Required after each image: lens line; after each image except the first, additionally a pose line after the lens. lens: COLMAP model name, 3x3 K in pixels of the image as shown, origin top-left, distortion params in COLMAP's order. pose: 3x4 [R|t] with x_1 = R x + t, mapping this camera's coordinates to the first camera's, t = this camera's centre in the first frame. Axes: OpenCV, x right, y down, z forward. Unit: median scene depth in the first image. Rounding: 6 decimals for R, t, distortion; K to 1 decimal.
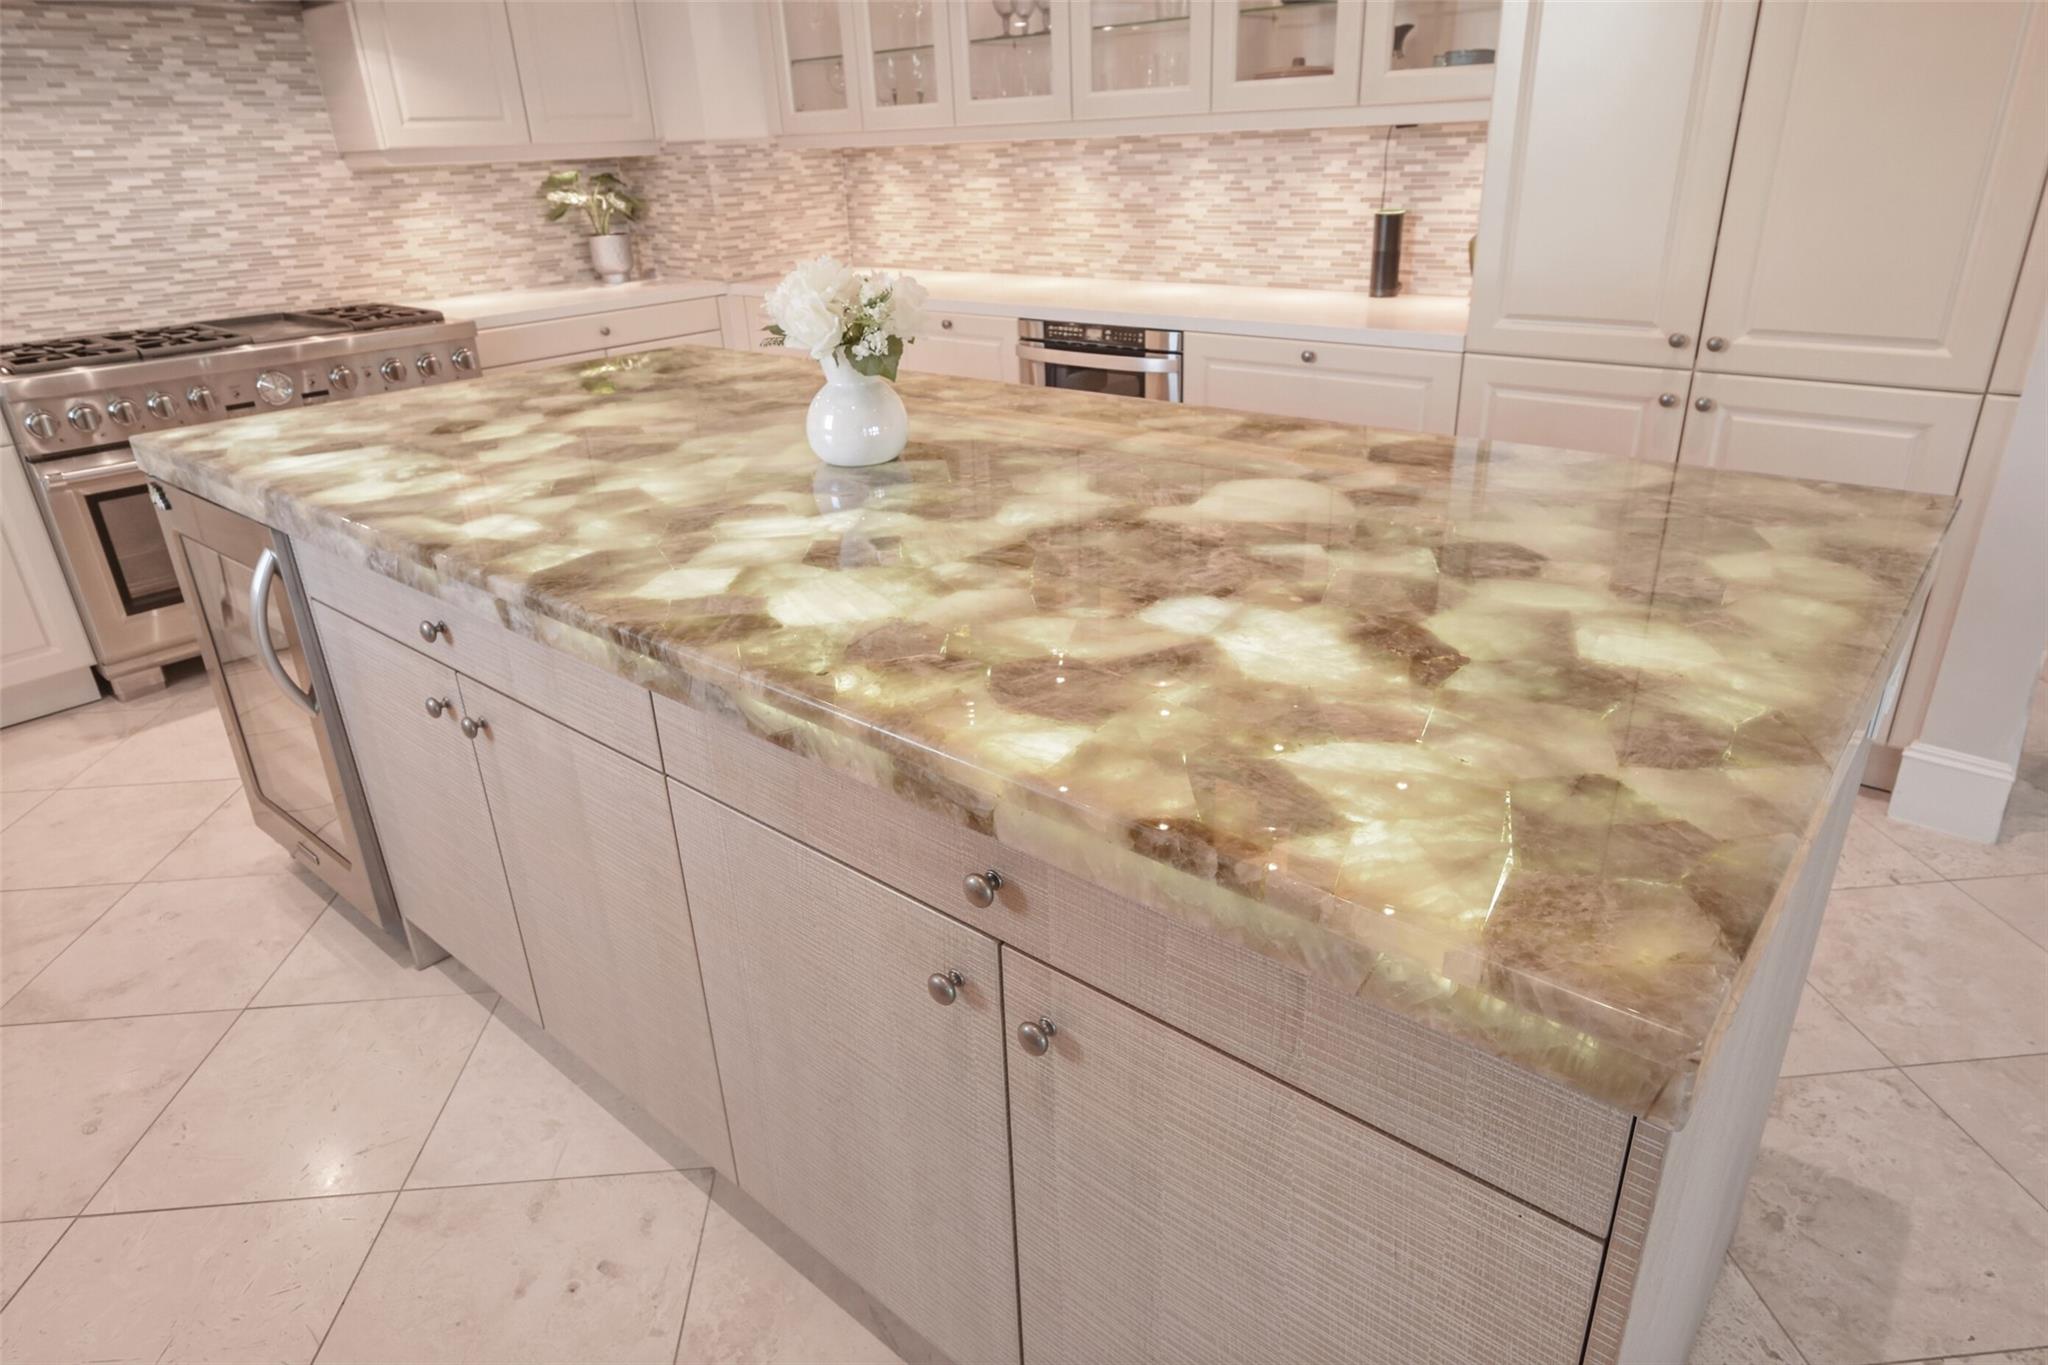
lens RADIAL K [[1190.0, 0, 1033.2], [0, 1190.0, 680.5], [0, 0, 1]] dist [-0.007532, 0.002253]
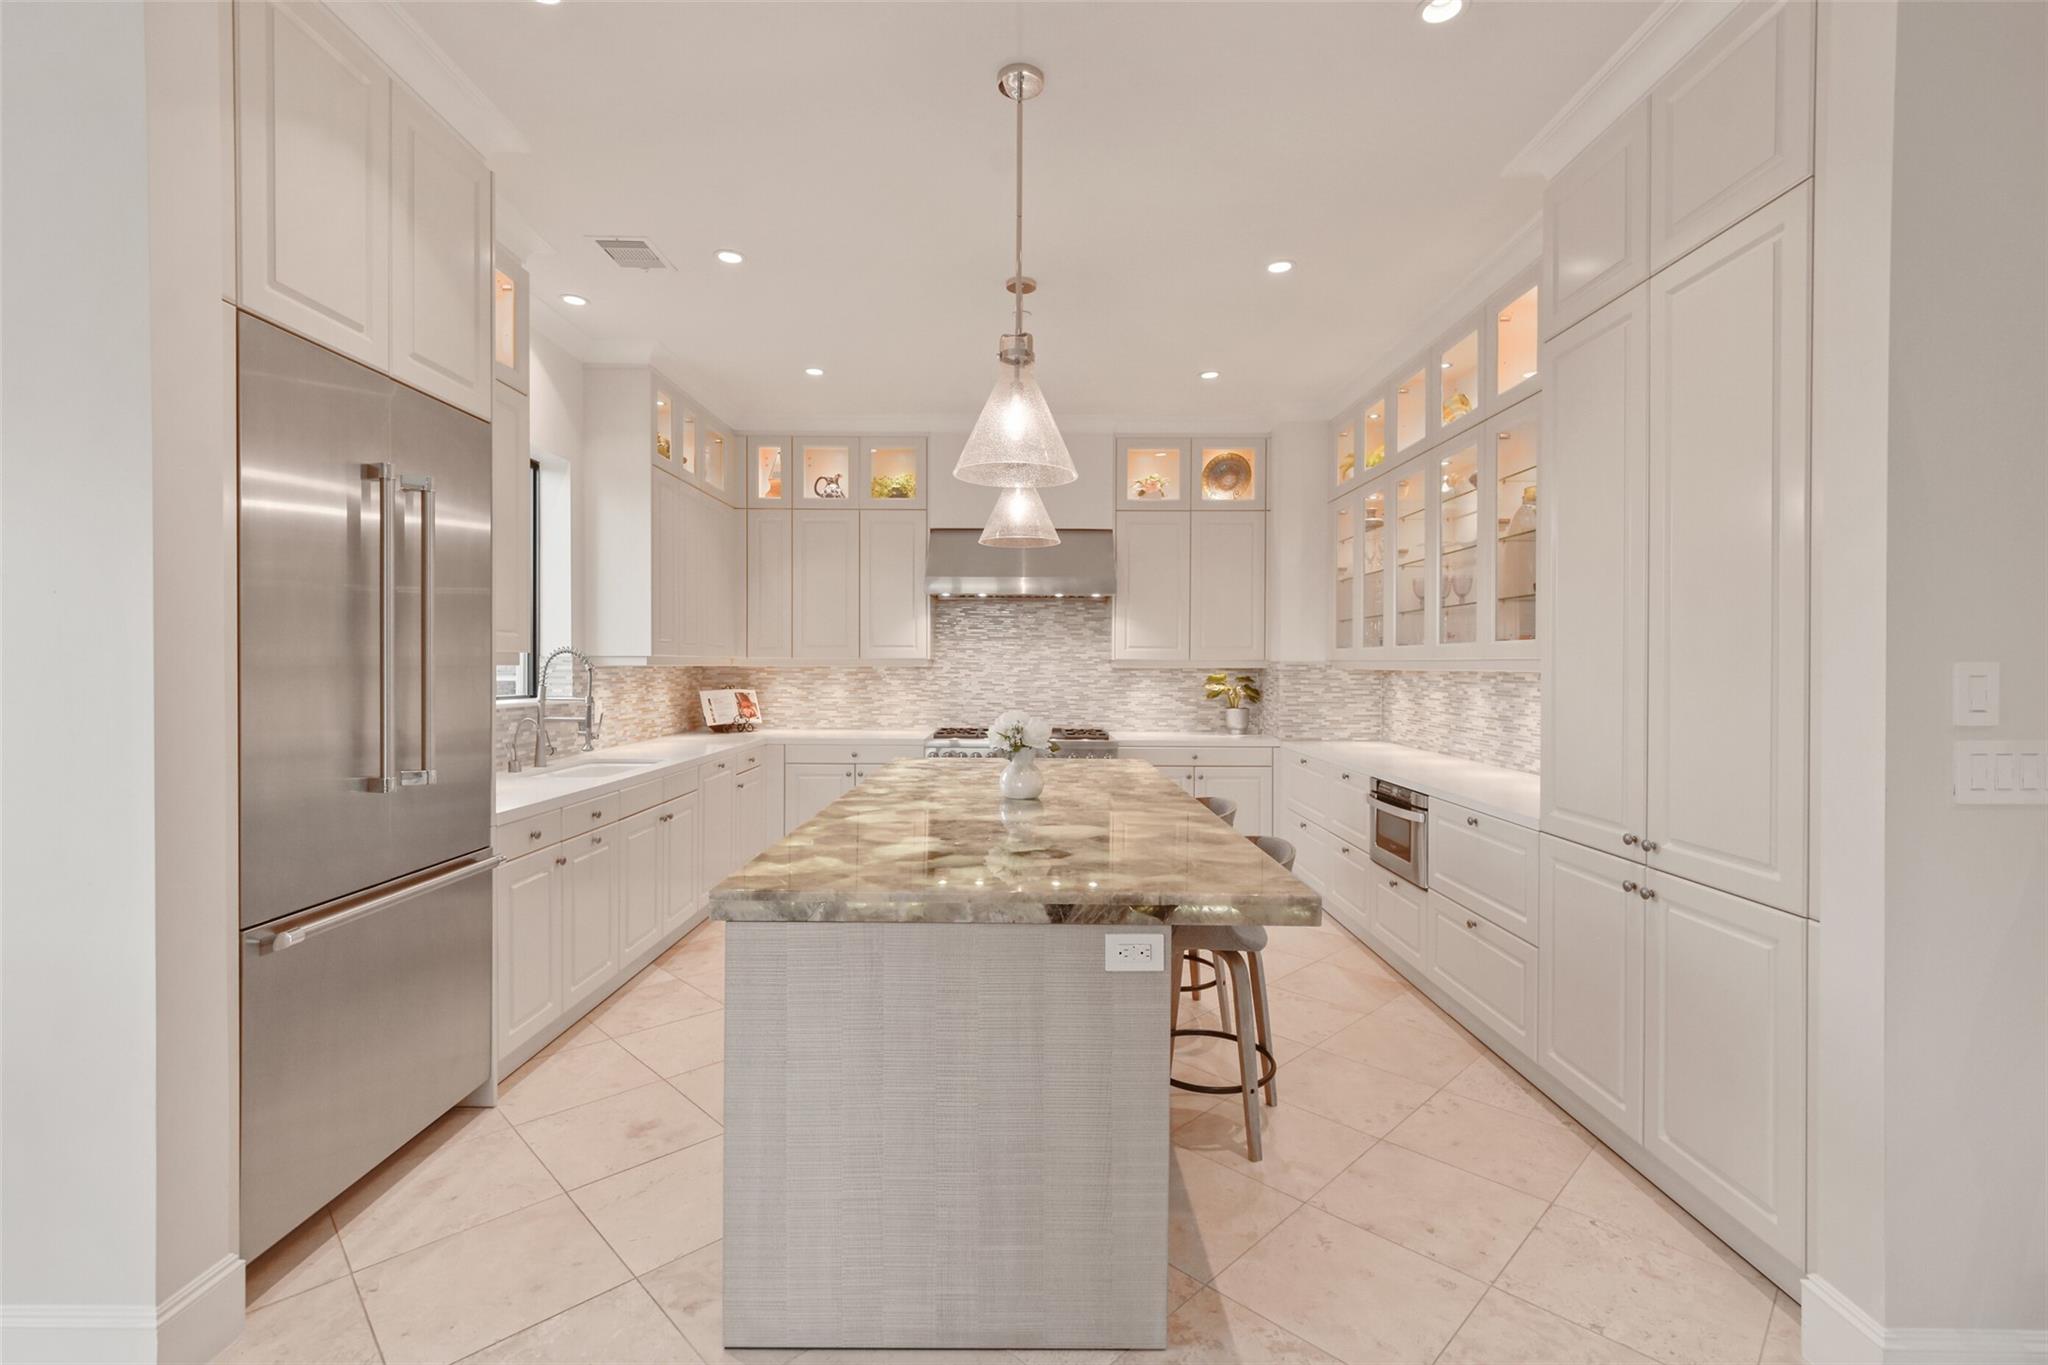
lens RADIAL K [[911.6, 0, 1019.3], [0, 911.6, 673.4], [0, 0, 1]] dist [-0.016244, -0.001214]
pose [[0.643148, 0.048711, -0.764191, 0.536404], [-0.342997, 0.910585, -0.230627, -0.001943], [0.684626, 0.410442, 0.602349, -0.059901]]
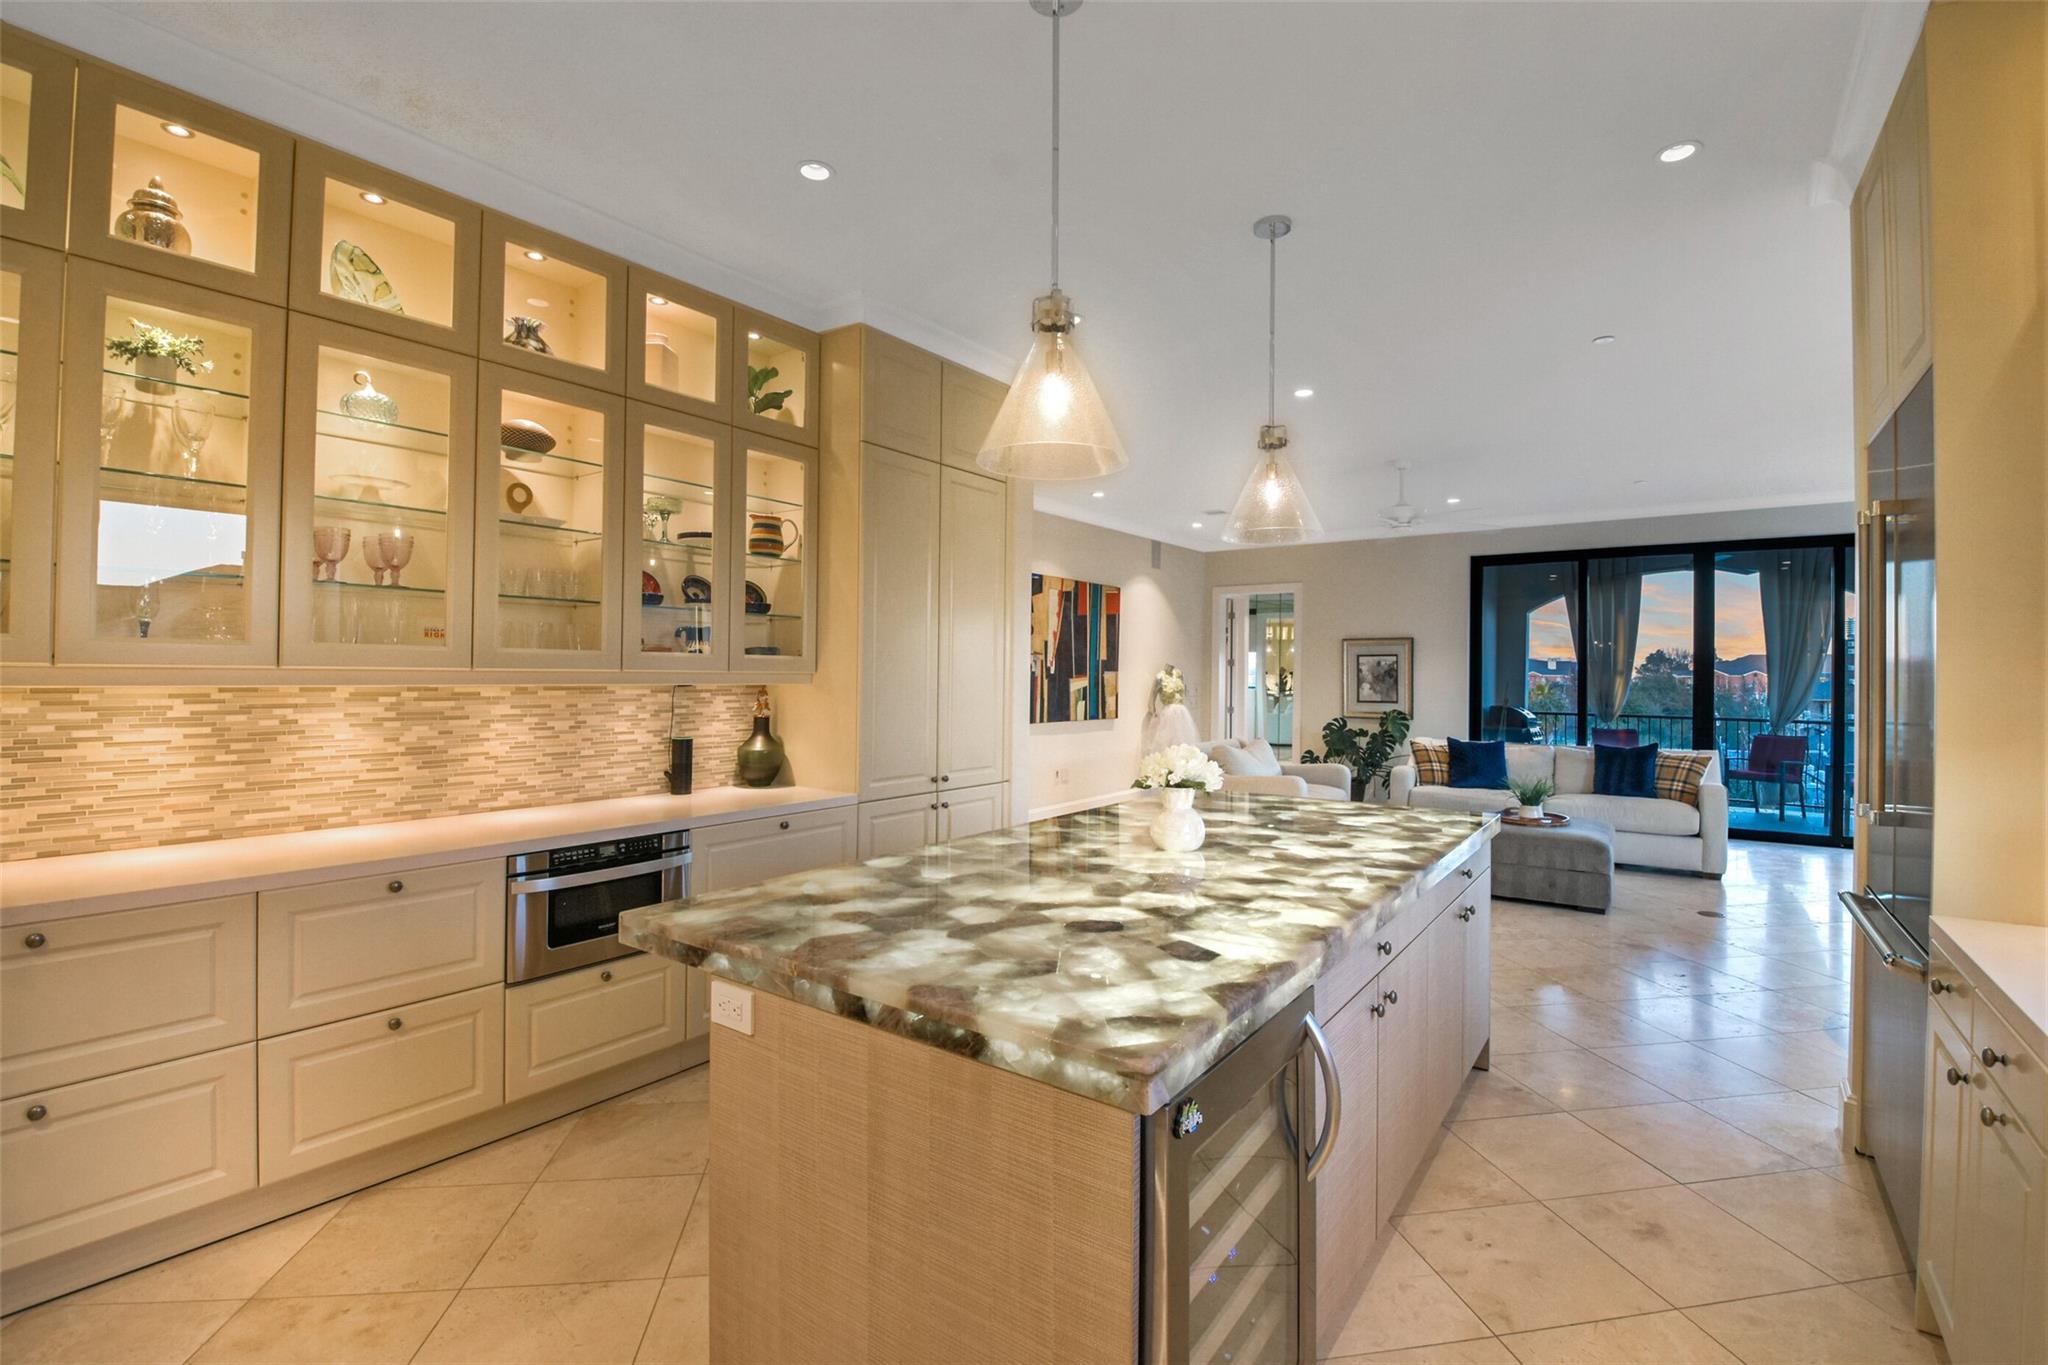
lens RADIAL K [[911.6, 0, 1030.7], [0, 911.6, 667.2], [0, 0, 1]] dist [-0.016244, -0.001214]
pose [[-0.084368, 0.045642, 0.995389, -0.726189], [0.406921, 0.913434, -0.007394, -0.246658], [-0.909559, 0.404420, -0.095637, 0.576716]]
